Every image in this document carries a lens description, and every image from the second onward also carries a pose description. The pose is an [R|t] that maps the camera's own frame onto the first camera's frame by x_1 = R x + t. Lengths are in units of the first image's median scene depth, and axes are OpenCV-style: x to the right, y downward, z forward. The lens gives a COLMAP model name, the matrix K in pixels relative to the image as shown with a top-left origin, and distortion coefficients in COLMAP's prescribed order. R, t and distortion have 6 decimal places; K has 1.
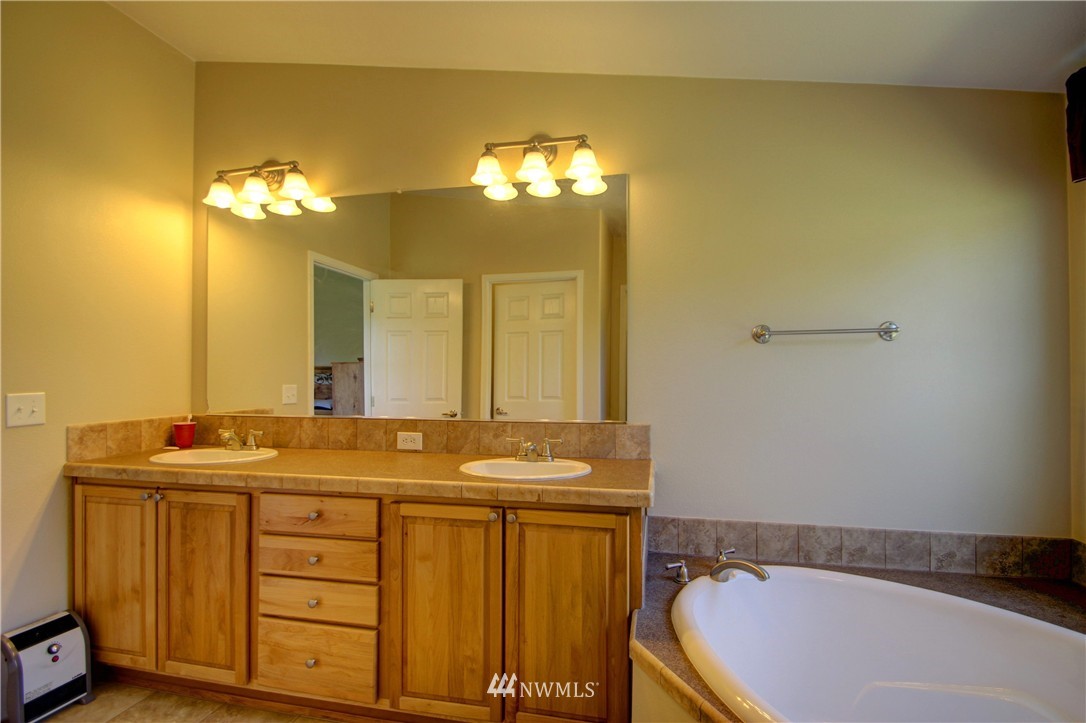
lens RADIAL K [[507.7, 0, 554.4], [0, 507.7, 370.4], [0, 0, 1]] dist [0.016801, -0.018443]
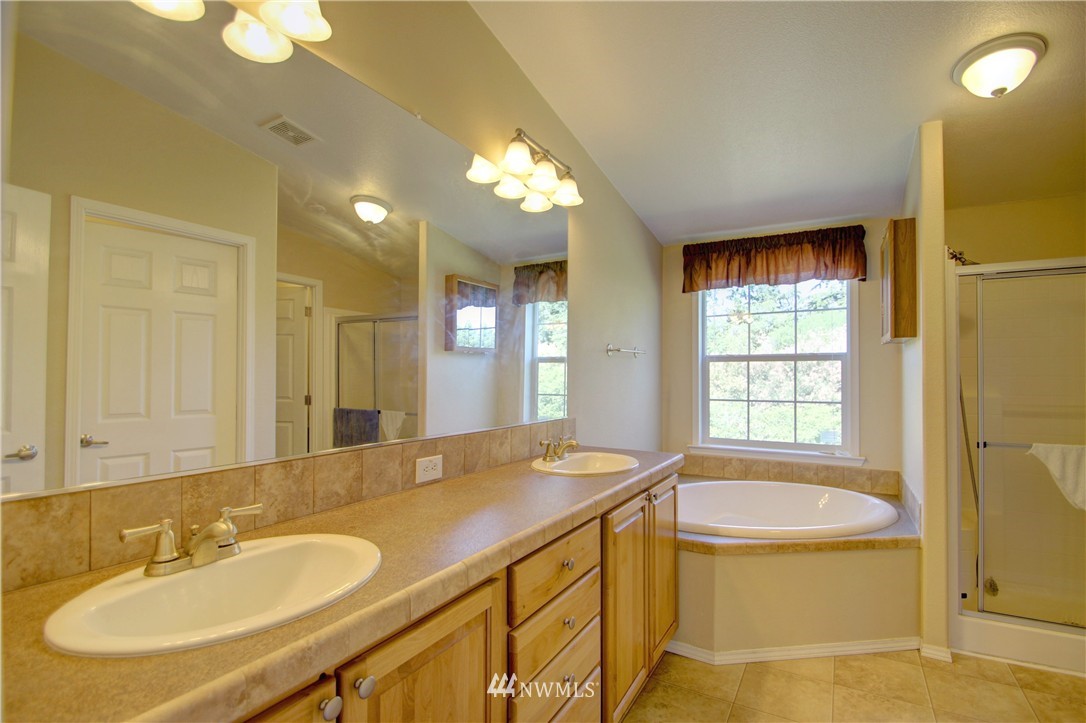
lens RADIAL K [[507.7, 0, 554.4], [0, 507.7, 370.4], [0, 0, 1]] dist [0.016801, -0.018443]
pose [[0.313341, 0.008846, 0.949600, -0.902349], [-0.004741, 0.999959, -0.007751, 0.003720], [-0.949629, -0.002073, 0.313370, 0.594781]]
